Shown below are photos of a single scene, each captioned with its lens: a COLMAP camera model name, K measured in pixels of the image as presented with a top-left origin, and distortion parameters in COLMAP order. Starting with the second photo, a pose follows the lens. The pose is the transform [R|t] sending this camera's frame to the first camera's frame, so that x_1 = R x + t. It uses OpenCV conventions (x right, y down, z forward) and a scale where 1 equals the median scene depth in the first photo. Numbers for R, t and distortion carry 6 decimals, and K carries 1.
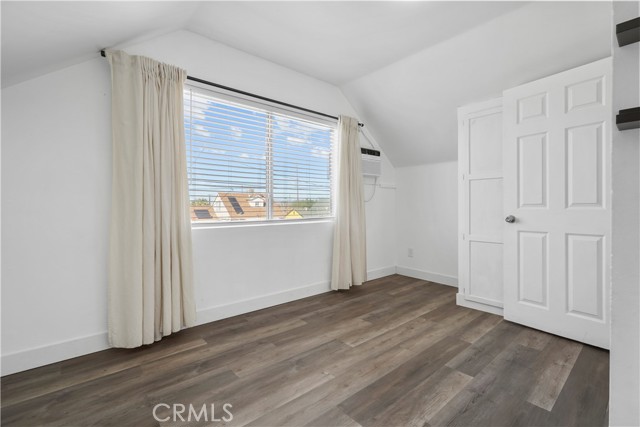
lens RADIAL K [[294.8, 0, 317.2], [0, 294.8, 208.5], [0, 0, 1]] dist [-0.004393, 0.001915]
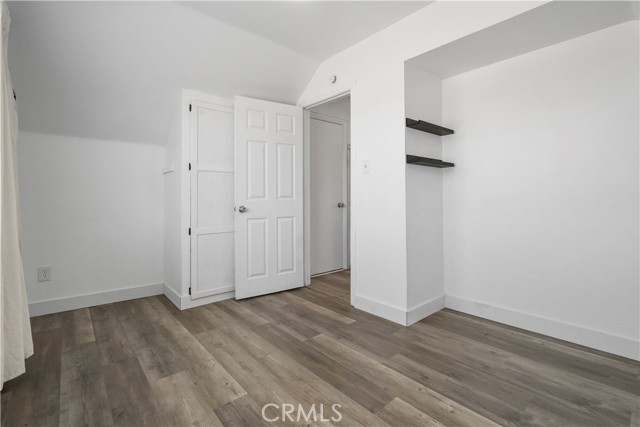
lens RADIAL K [[294.8, 0, 330.9], [0, 294.8, 199.1], [0, 0, 1]] dist [-0.004393, 0.001915]
pose [[-0.029615, 0.003040, 0.999557, -0.584711], [0.011464, 0.999931, -0.002702, 0.002748], [-0.999496, 0.011379, -0.029648, 0.793629]]
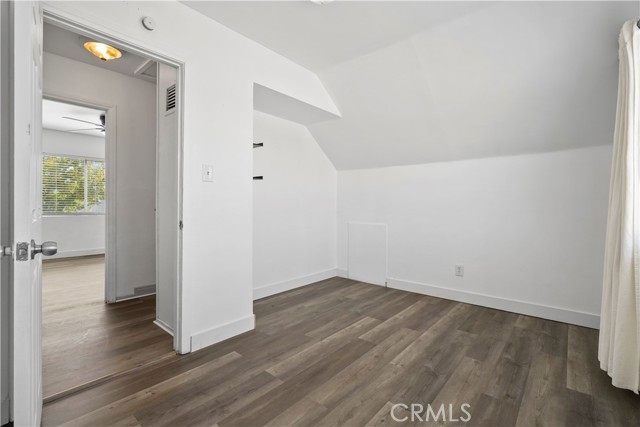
lens RADIAL K [[294.8, 0, 316.5], [0, 294.8, 213.4], [0, 0, 1]] dist [-0.004393, 0.001915]
pose [[-0.989978, -0.001565, -0.141216, 0.400409], [-0.007186, 0.999201, 0.039306, -0.034207], [0.141042, 0.039927, -0.989198, 1.654647]]
